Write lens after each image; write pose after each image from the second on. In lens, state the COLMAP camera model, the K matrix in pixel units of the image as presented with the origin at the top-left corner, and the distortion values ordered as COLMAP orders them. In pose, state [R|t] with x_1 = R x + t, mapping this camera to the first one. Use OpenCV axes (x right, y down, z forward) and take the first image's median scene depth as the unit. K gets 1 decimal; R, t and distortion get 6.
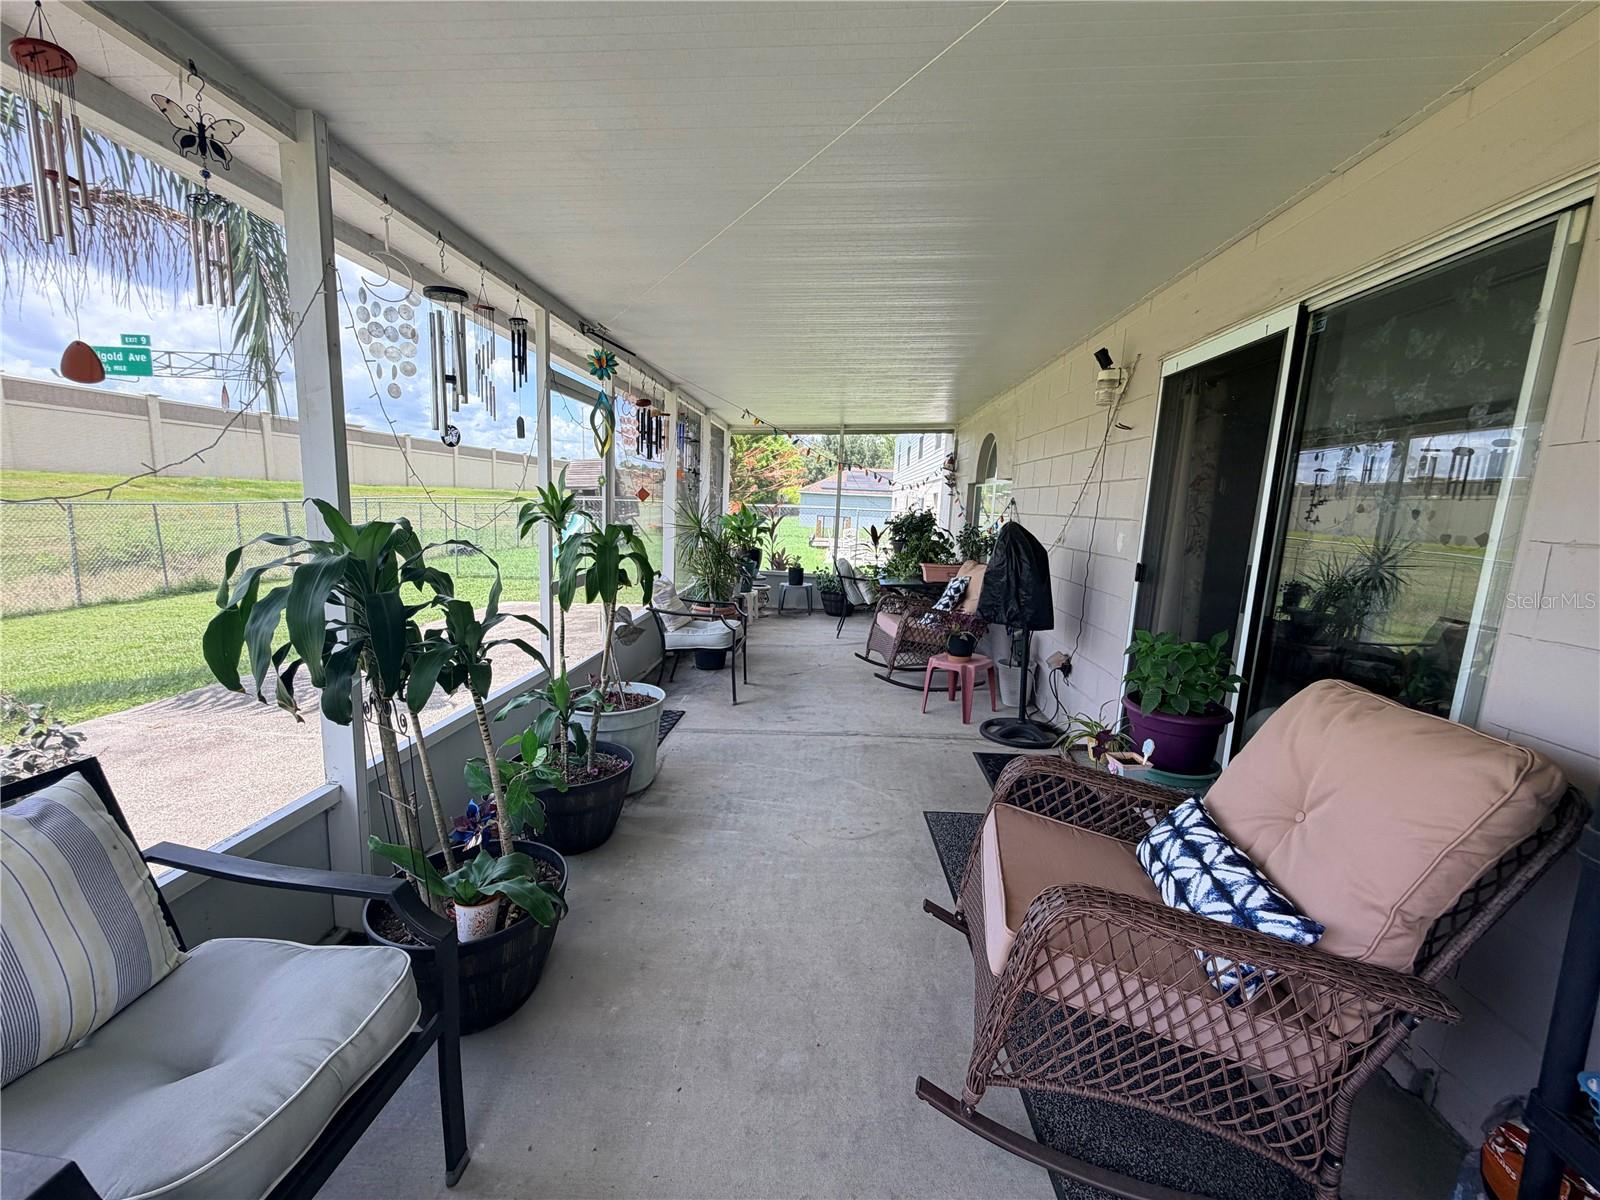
lens RADIAL K [[642.4, 0, 794.4], [0, 642.4, 600.3], [0, 0, 1]] dist [0.001307, 0.000380]
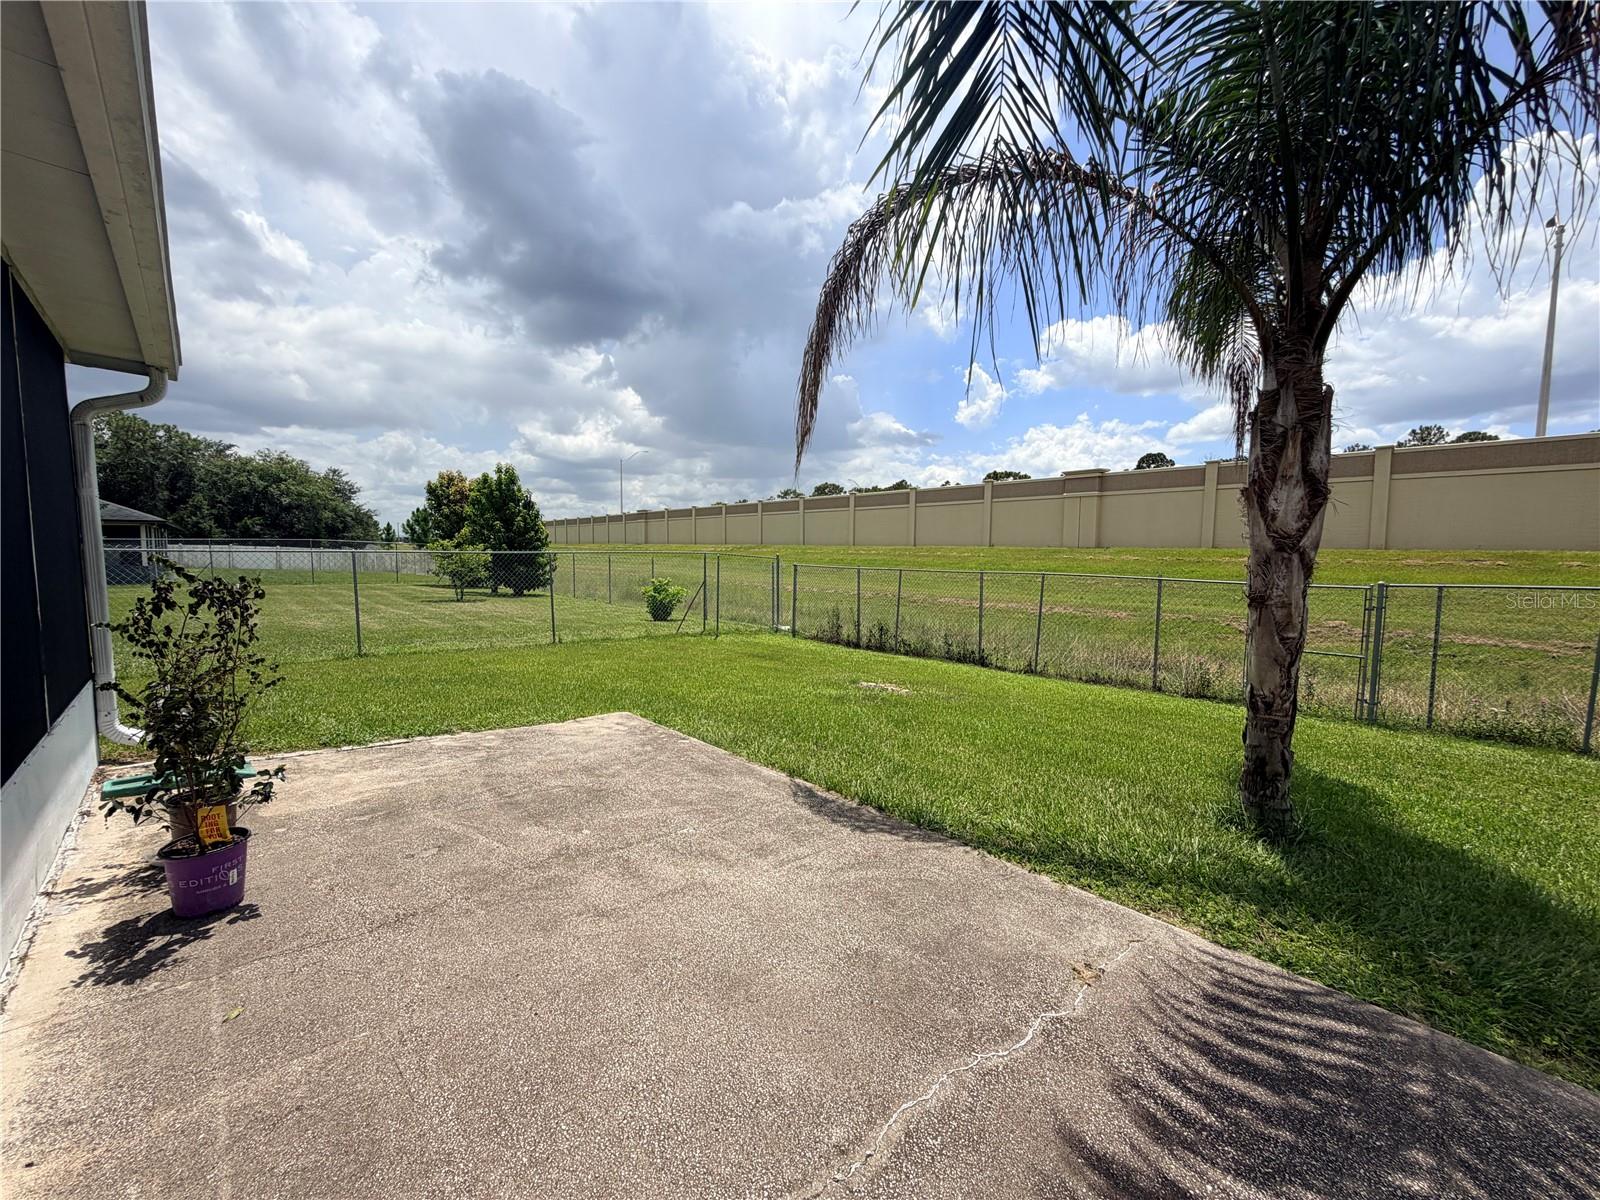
lens RADIAL K [[642.4, 0, 795.0], [0, 642.4, 605.0], [0, 0, 1]] dist [0.001307, 0.000380]
pose [[-0.689366, 0.015885, -0.724239, -0.054168], [-0.145204, 0.976440, 0.159629, -0.019177], [0.709712, 0.215205, -0.670818, 0.139980]]
